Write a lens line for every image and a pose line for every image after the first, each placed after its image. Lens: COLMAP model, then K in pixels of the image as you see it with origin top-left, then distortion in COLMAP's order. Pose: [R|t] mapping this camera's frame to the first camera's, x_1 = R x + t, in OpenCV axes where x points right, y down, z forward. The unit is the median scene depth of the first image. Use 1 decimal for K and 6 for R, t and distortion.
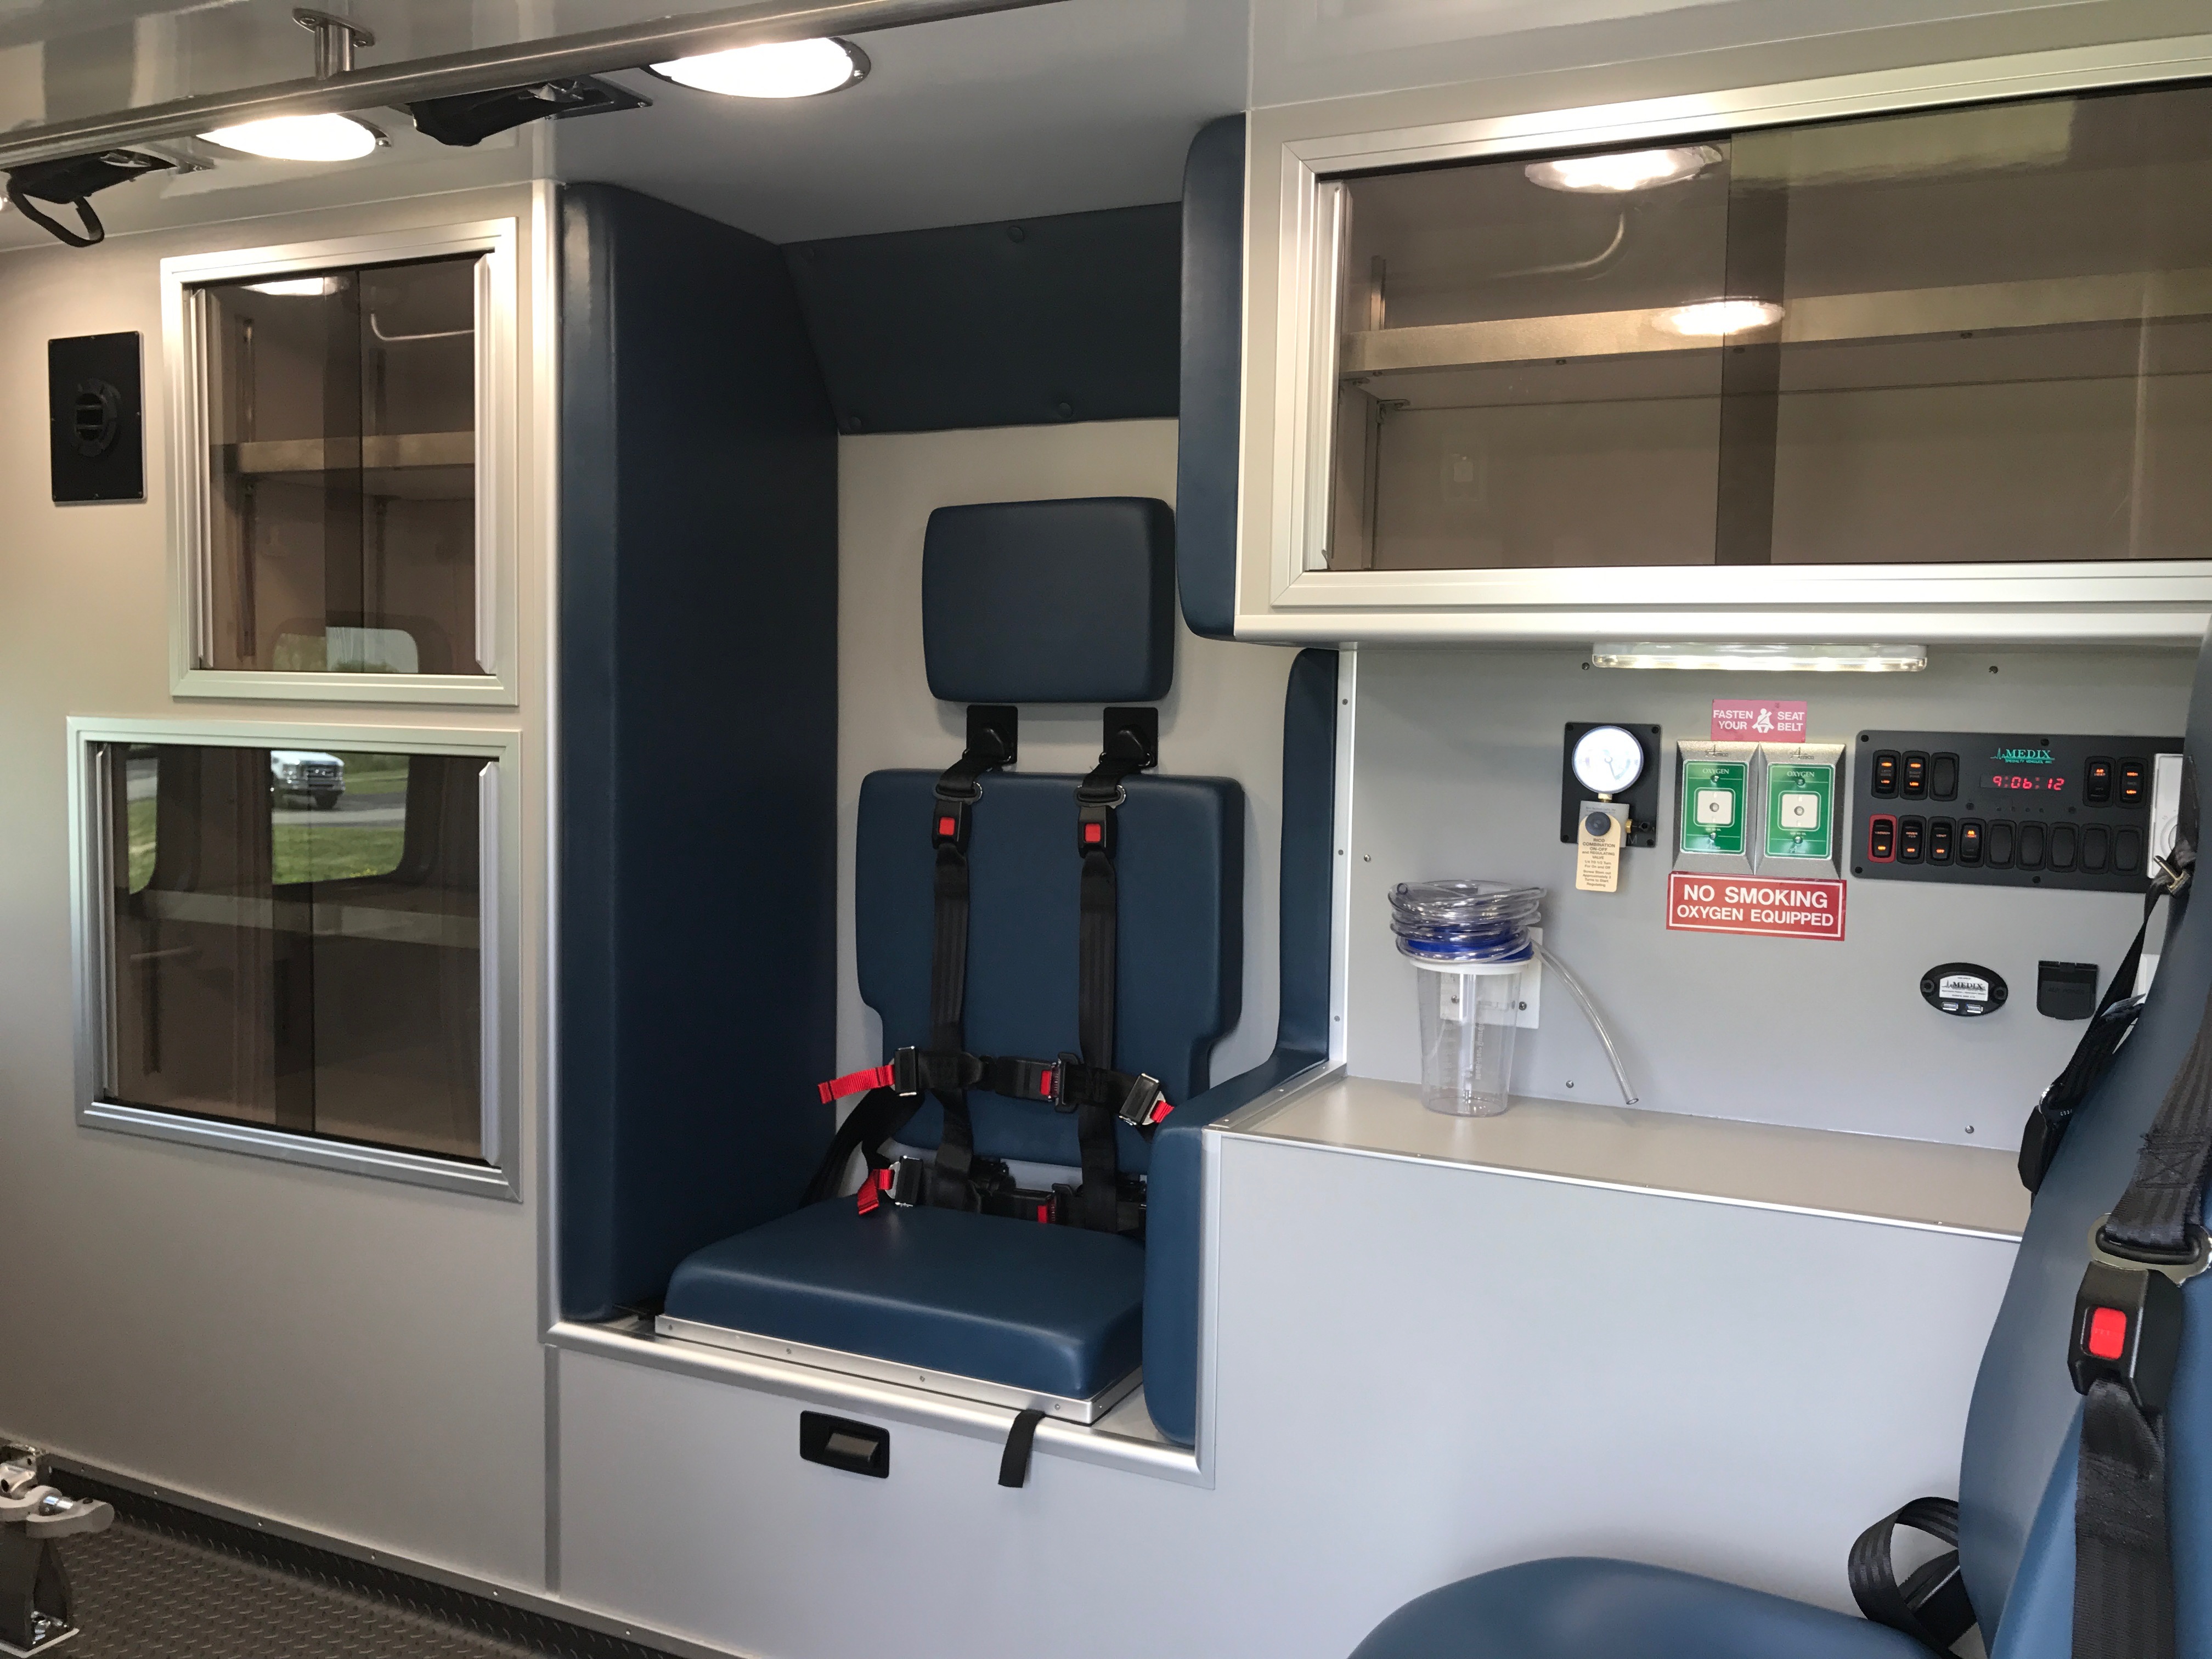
lens RADIAL K [[1863.3, 0, 1106.0], [0, 1863.3, 829.5], [0, 0, 1]] dist [0.049445, -0.156792]
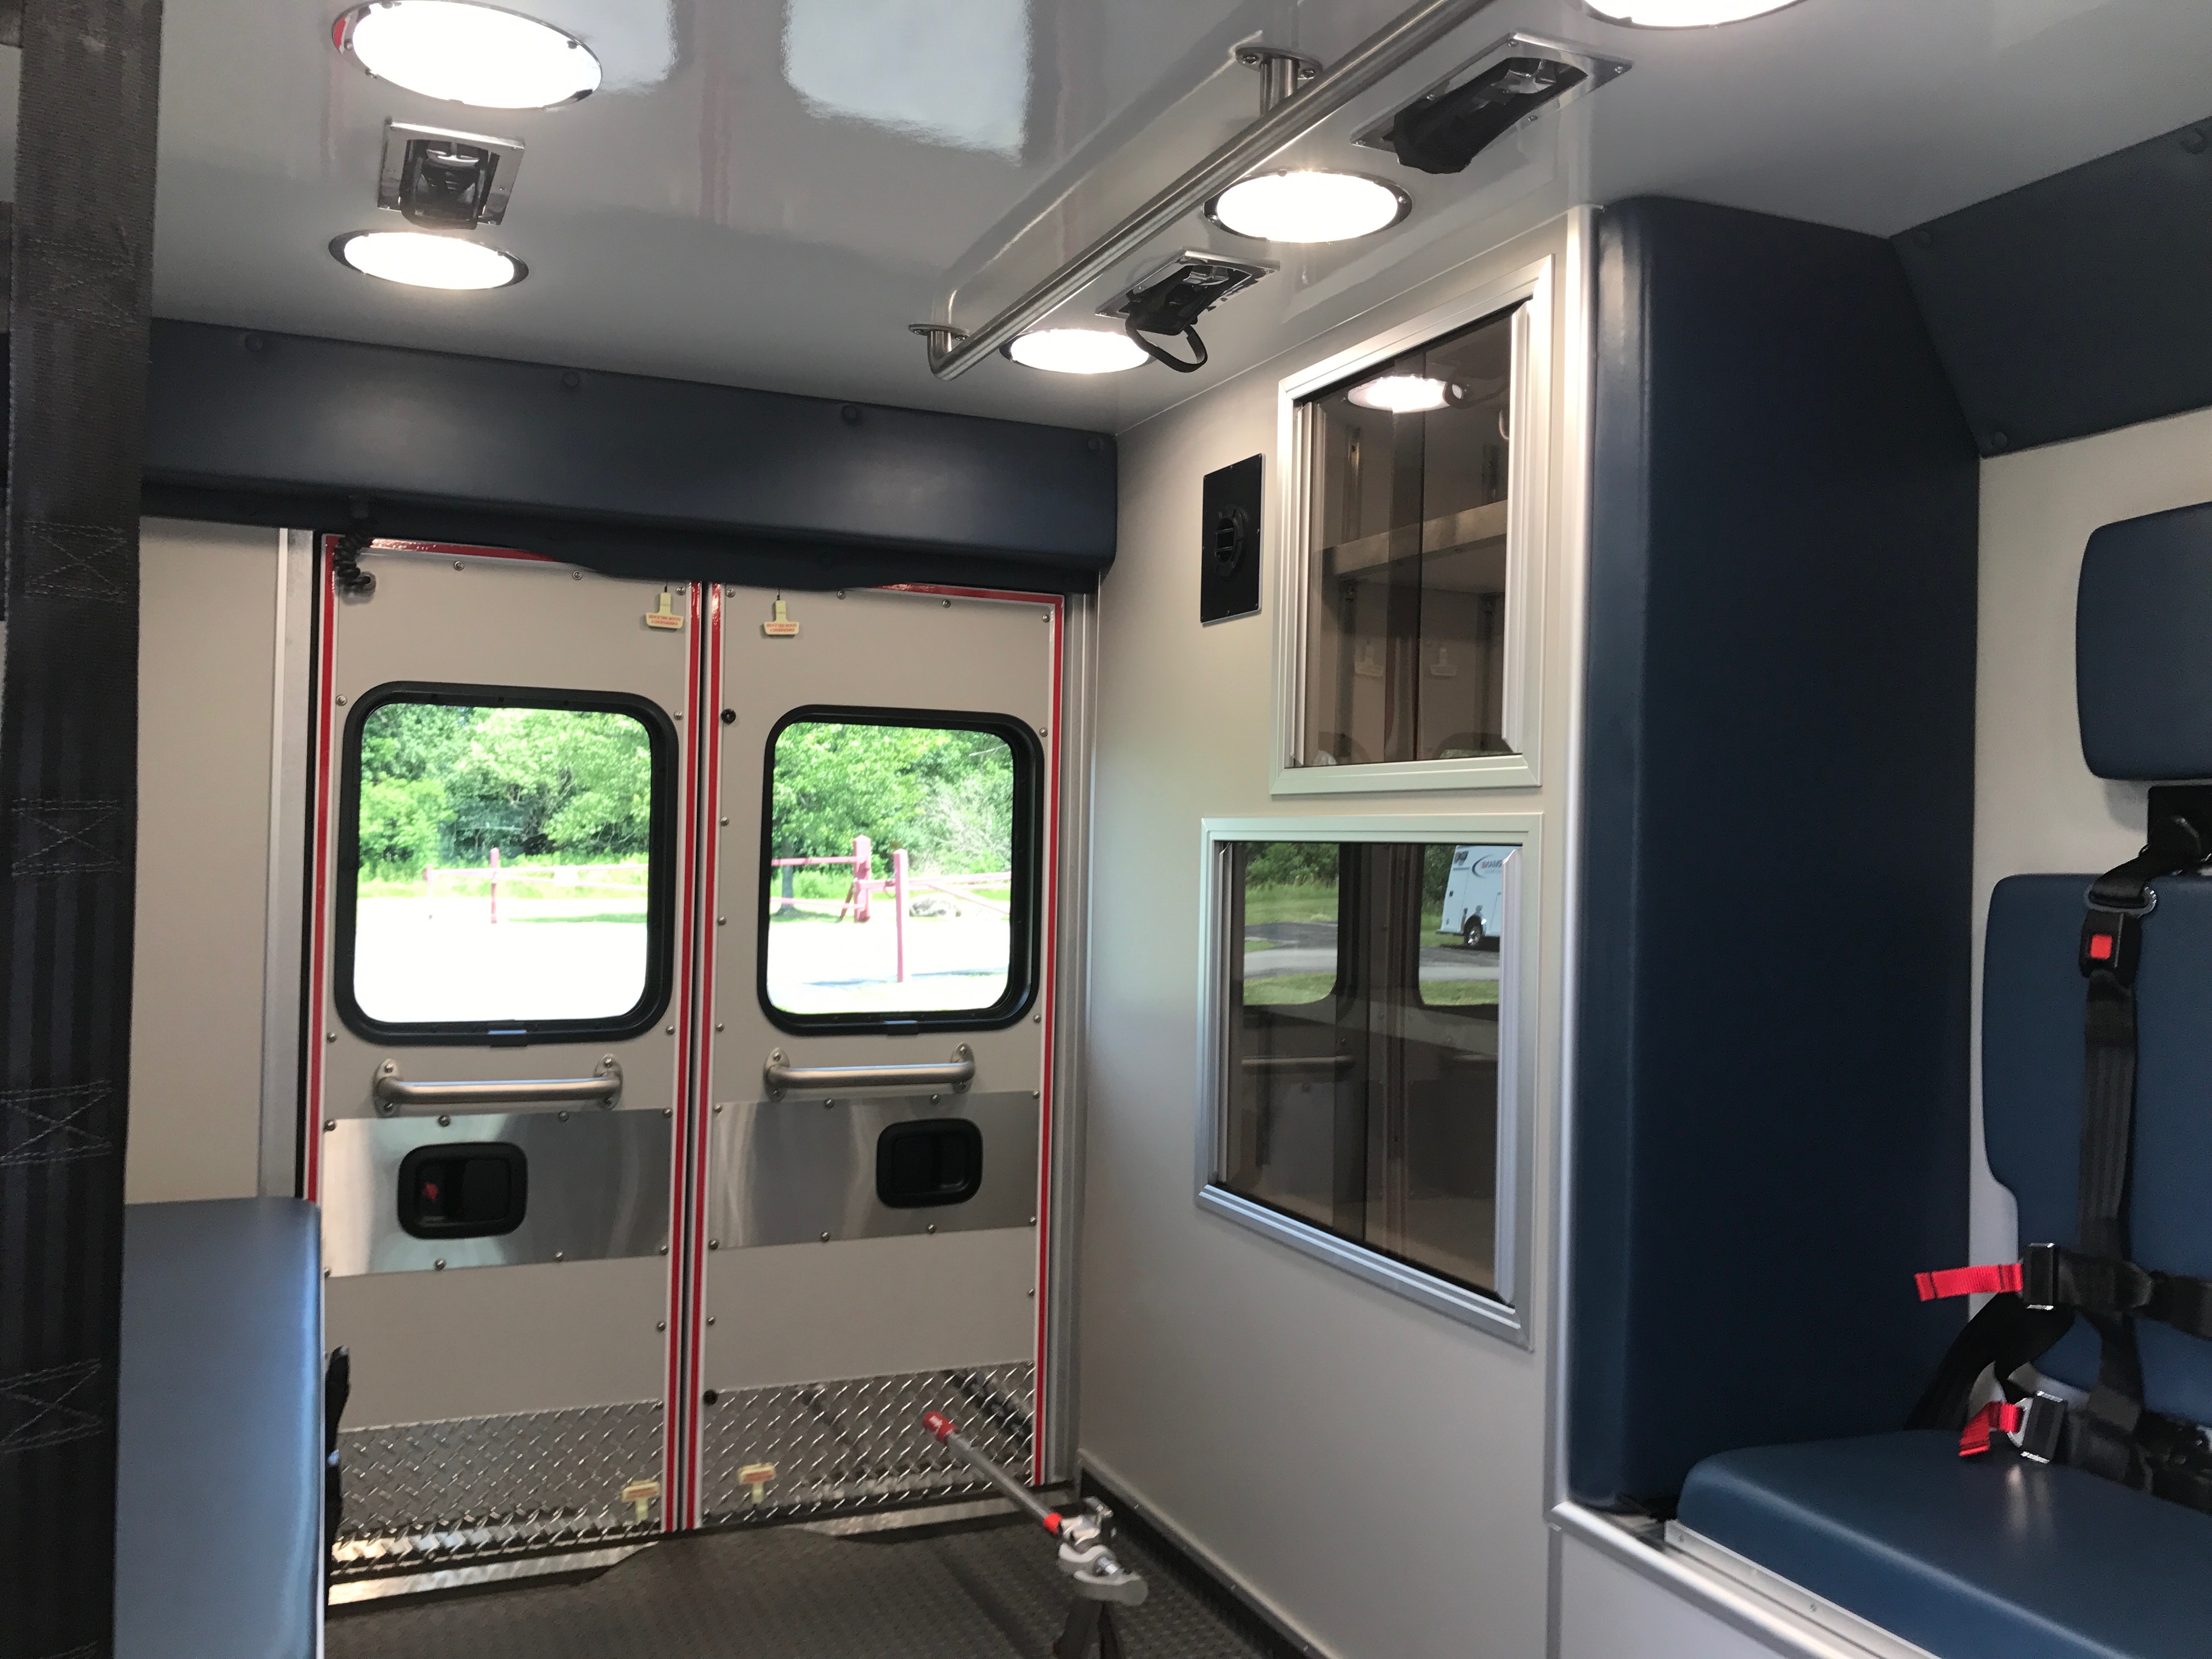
lens RADIAL K [[1814.8, 0, 1073.4], [0, 1814.8, 833.7], [0, 0, 1]] dist [-0.003269, -0.004998]
pose [[0.732618, -0.005371, -0.680619, 0.111906], [-0.062920, 0.995153, -0.075580, 0.035748], [0.677725, 0.098196, 0.728729, 0.211163]]
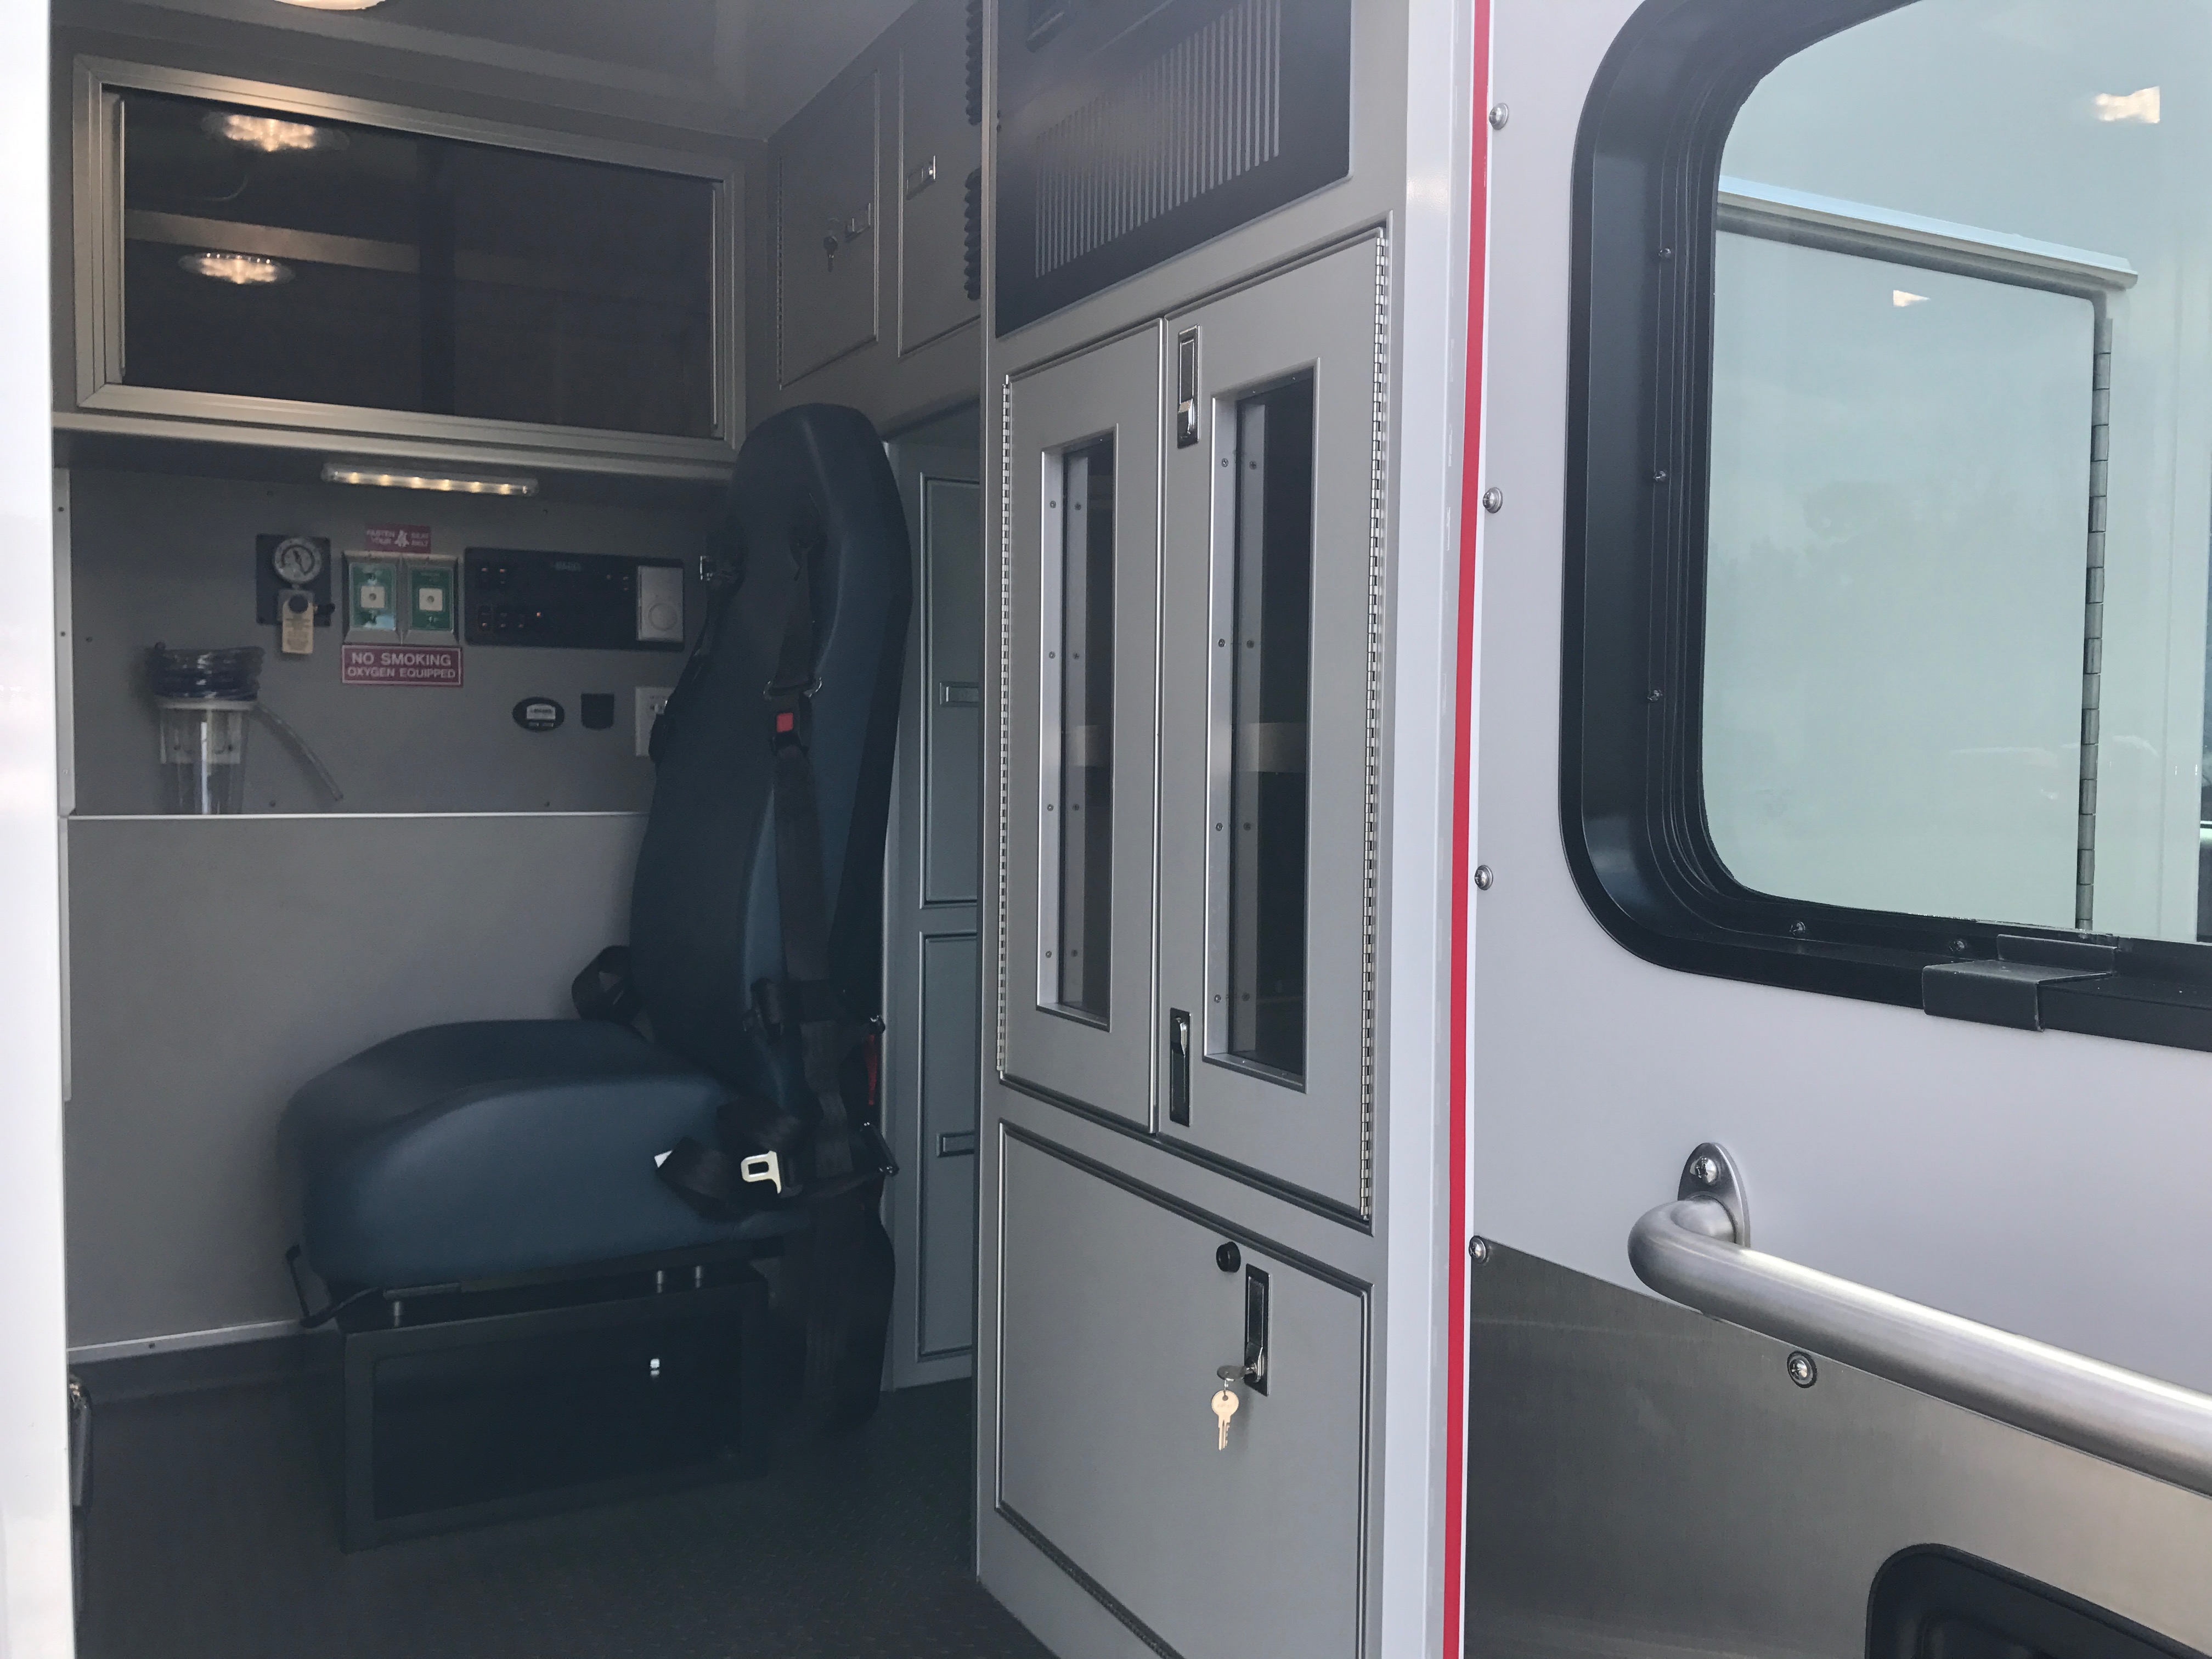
lens RADIAL K [[1840.9, 0, 1106.0], [0, 1840.9, 829.5], [0, 0, 1]] dist [0.027780, -0.002889]
pose [[0.604685, -0.047750, 0.795032, -0.446688], [0.068154, 0.997642, 0.008082, 0.181982], [-0.793544, 0.049297, 0.606513, -0.290243]]
